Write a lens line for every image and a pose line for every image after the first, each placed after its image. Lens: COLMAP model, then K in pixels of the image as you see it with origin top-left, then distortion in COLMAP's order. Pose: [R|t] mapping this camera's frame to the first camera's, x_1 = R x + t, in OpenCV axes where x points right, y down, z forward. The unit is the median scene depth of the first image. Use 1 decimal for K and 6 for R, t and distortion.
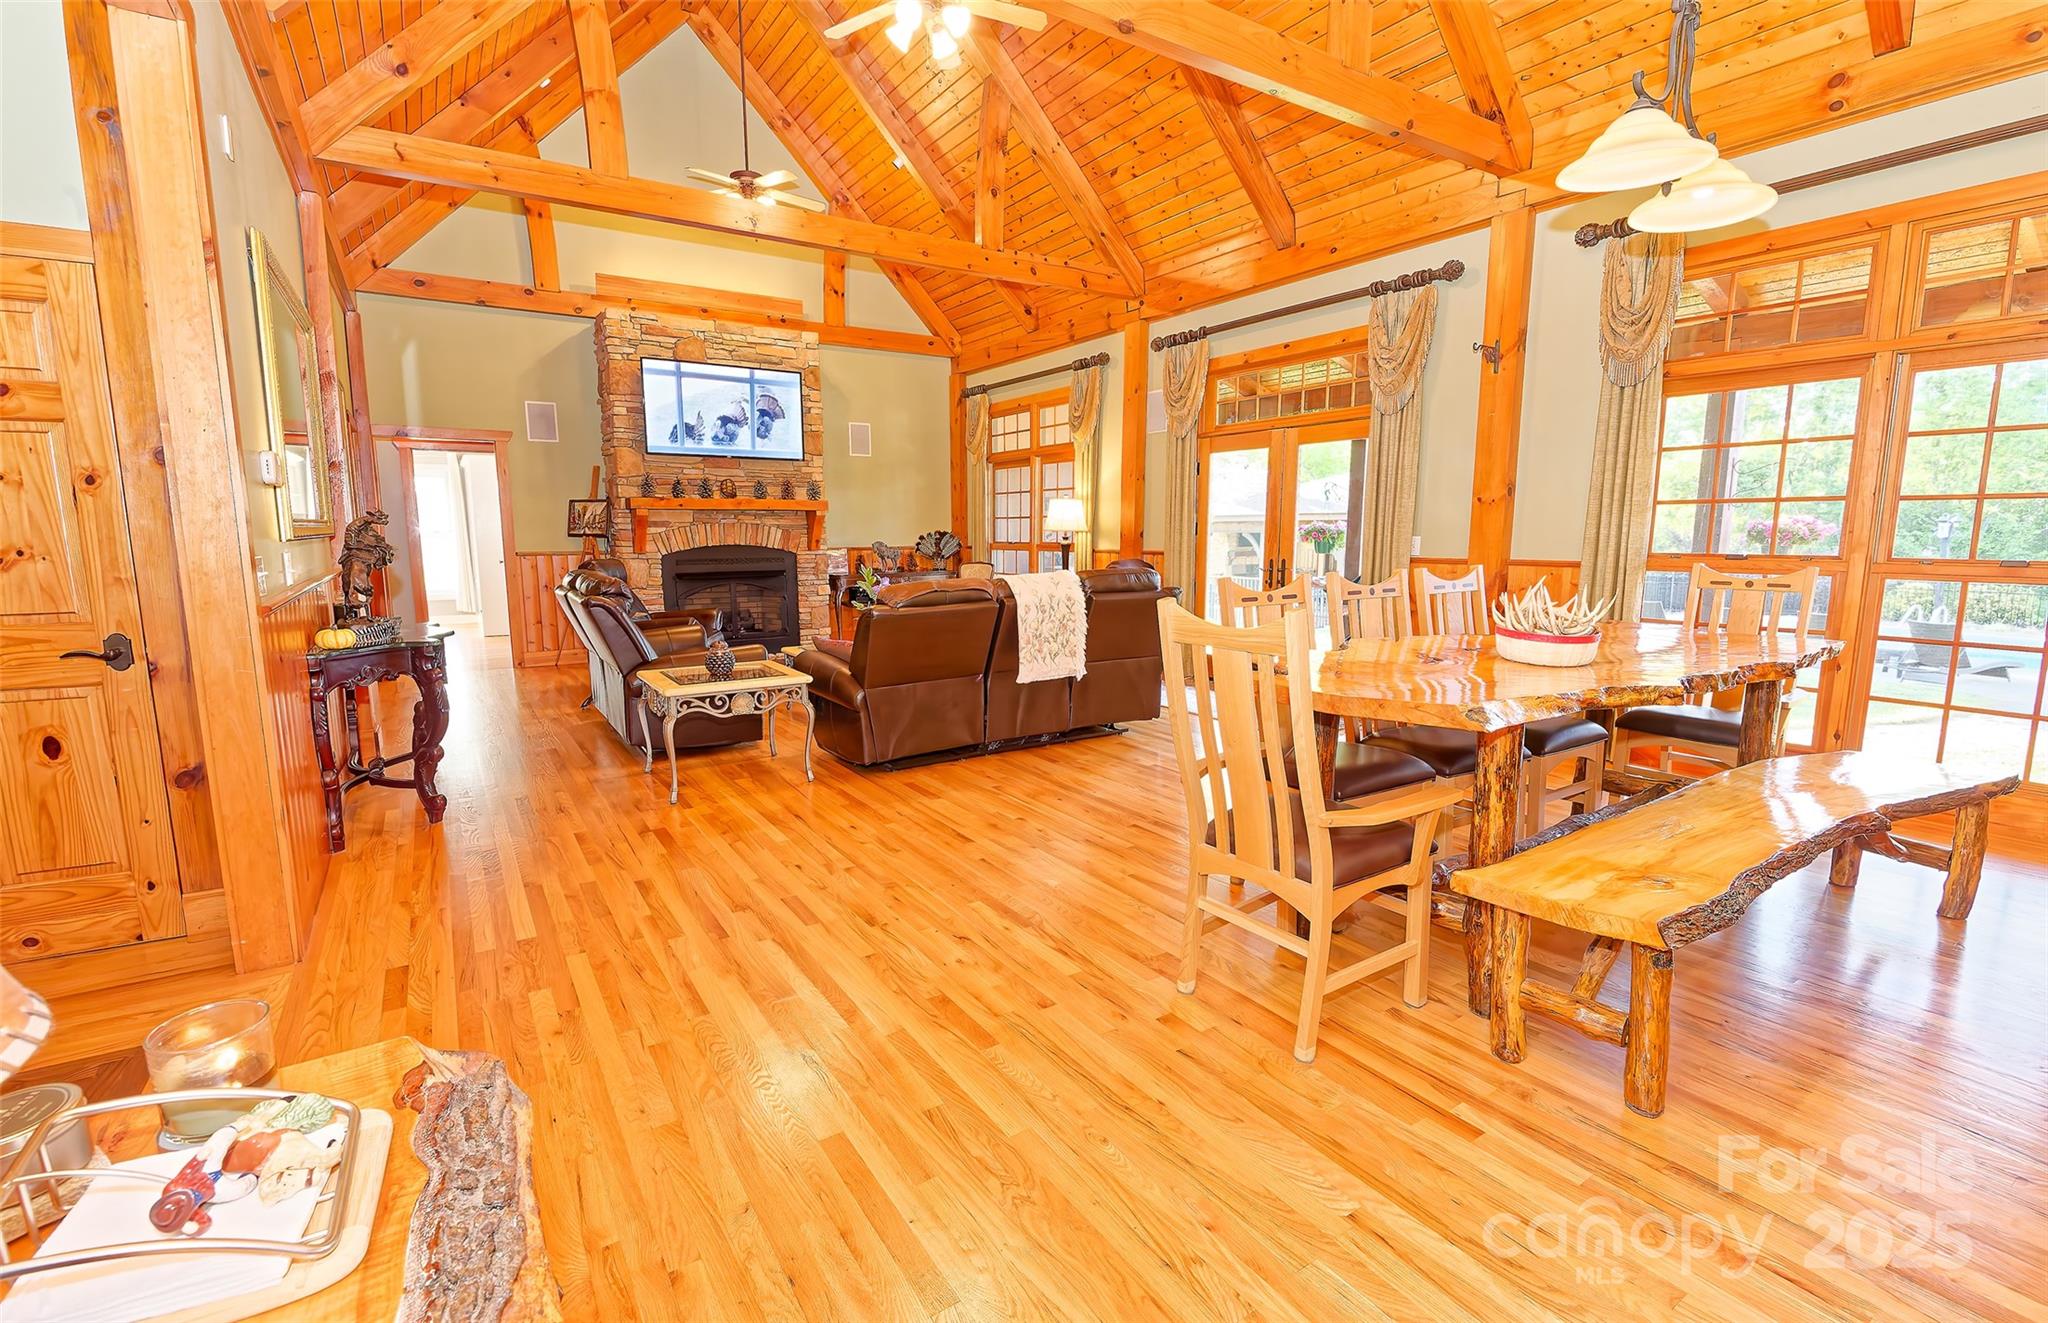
lens RADIAL K [[901.7, 0, 1019.0], [0, 901.7, 662.8], [0, 0, 1]] dist [0.007611, -0.011001]
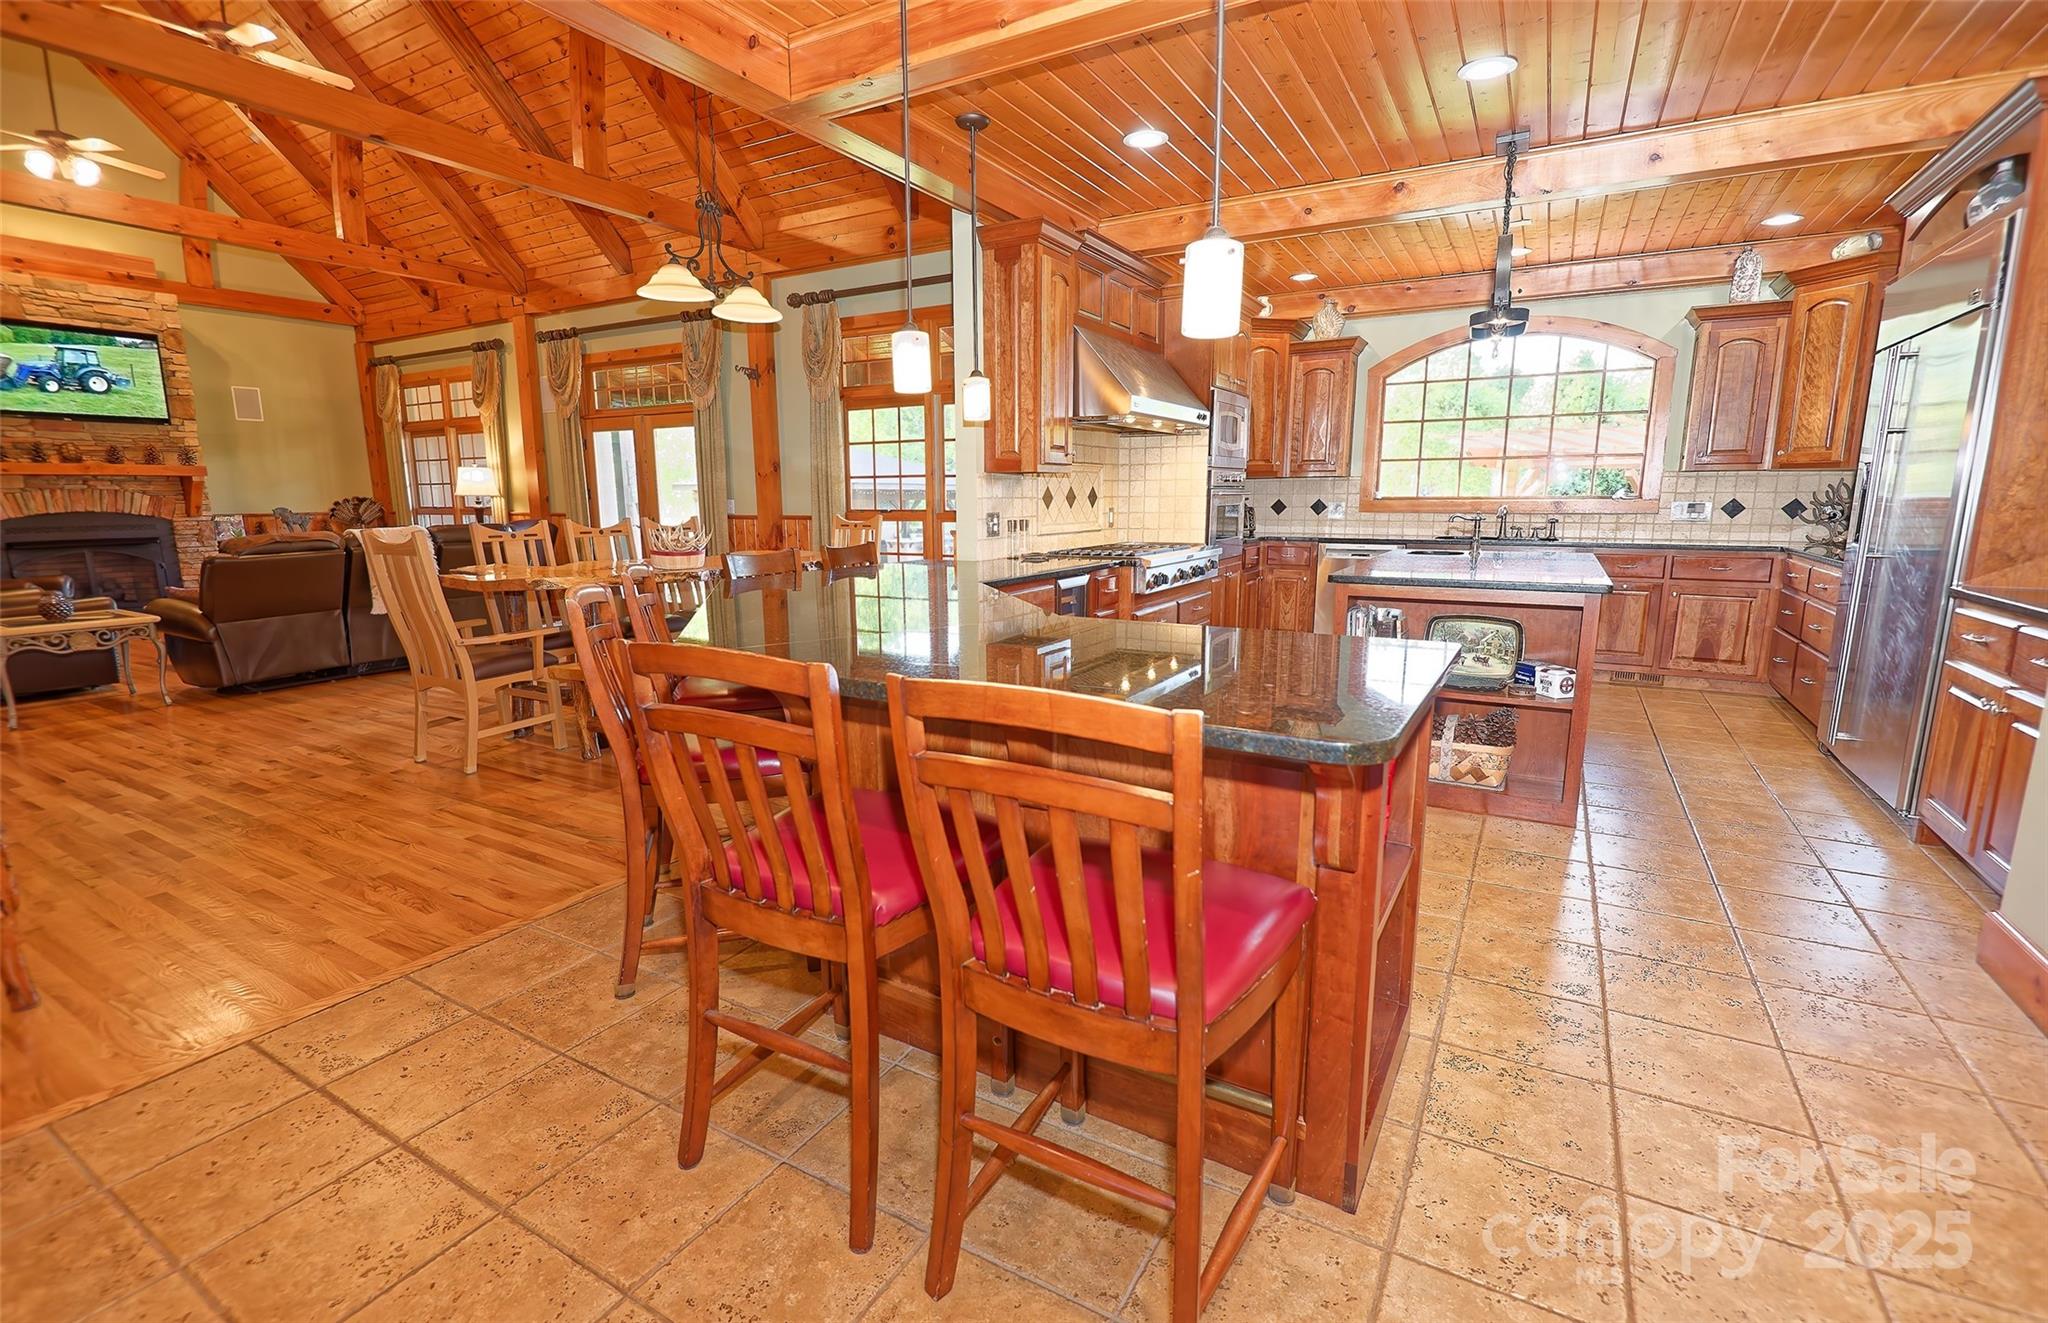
lens RADIAL K [[899.4, 0, 1028.8], [0, 899.4, 667.5], [0, 0, 1]] dist [-0.016691, -0.000345]
pose [[0.884910, -0.084138, 0.458099, 0.145447], [0.065944, 0.996273, 0.055600, 0.054723], [-0.461070, -0.018992, 0.887160, -0.336635]]
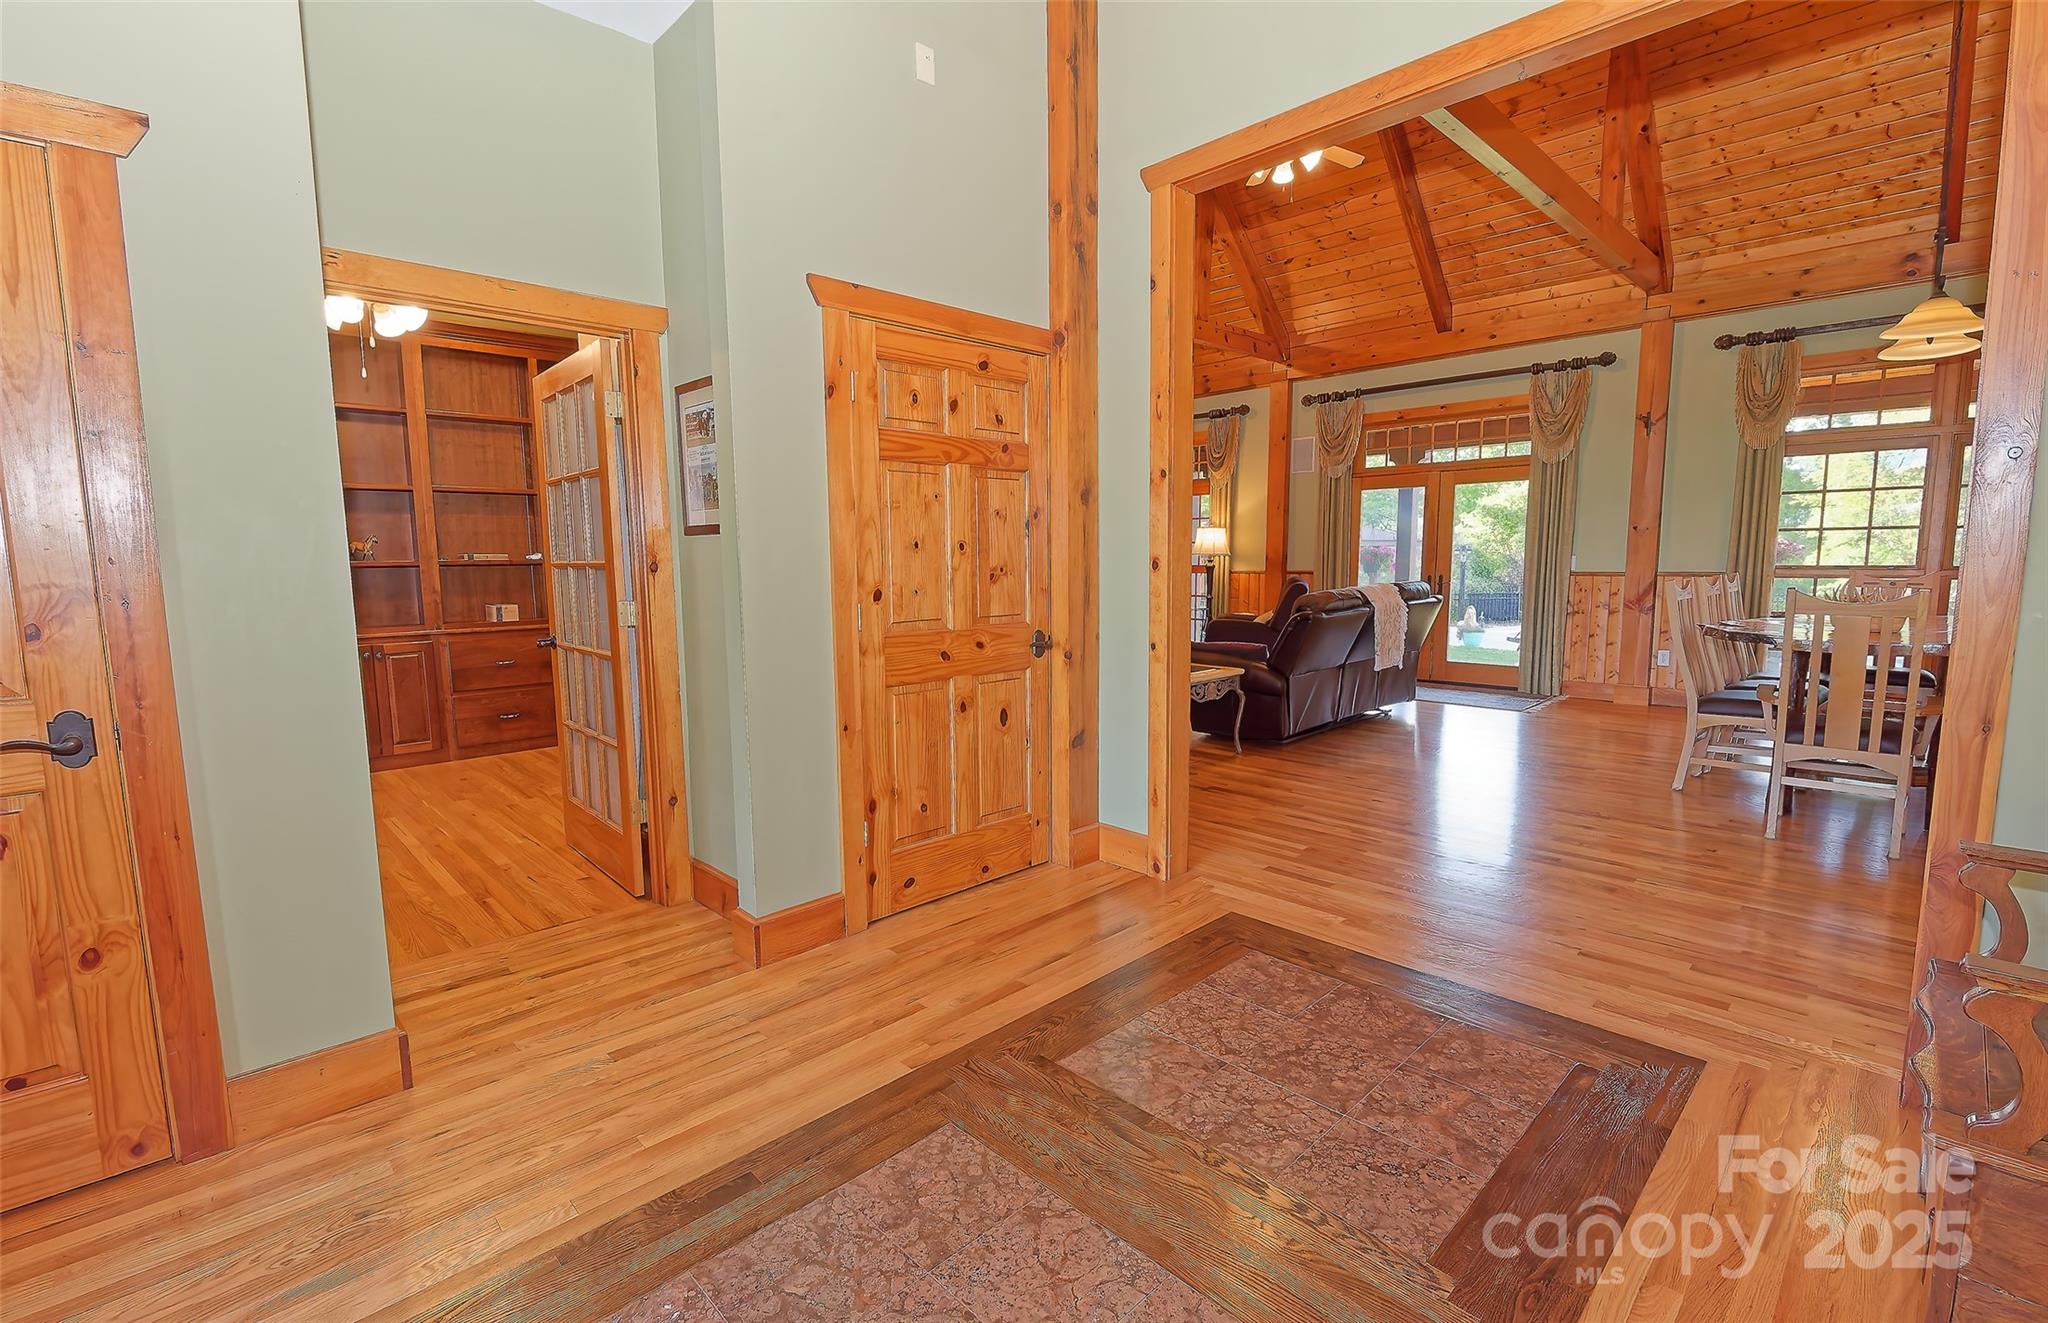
lens RADIAL K [[901.7, 0, 1019.0], [0, 901.7, 662.8], [0, 0, 1]] dist [0.007611, -0.011001]
pose [[0.980573, -0.031146, 0.193664, -0.465699], [0.037057, 0.998949, -0.026974, 0.017387], [-0.192621, 0.033627, 0.980697, -0.100480]]
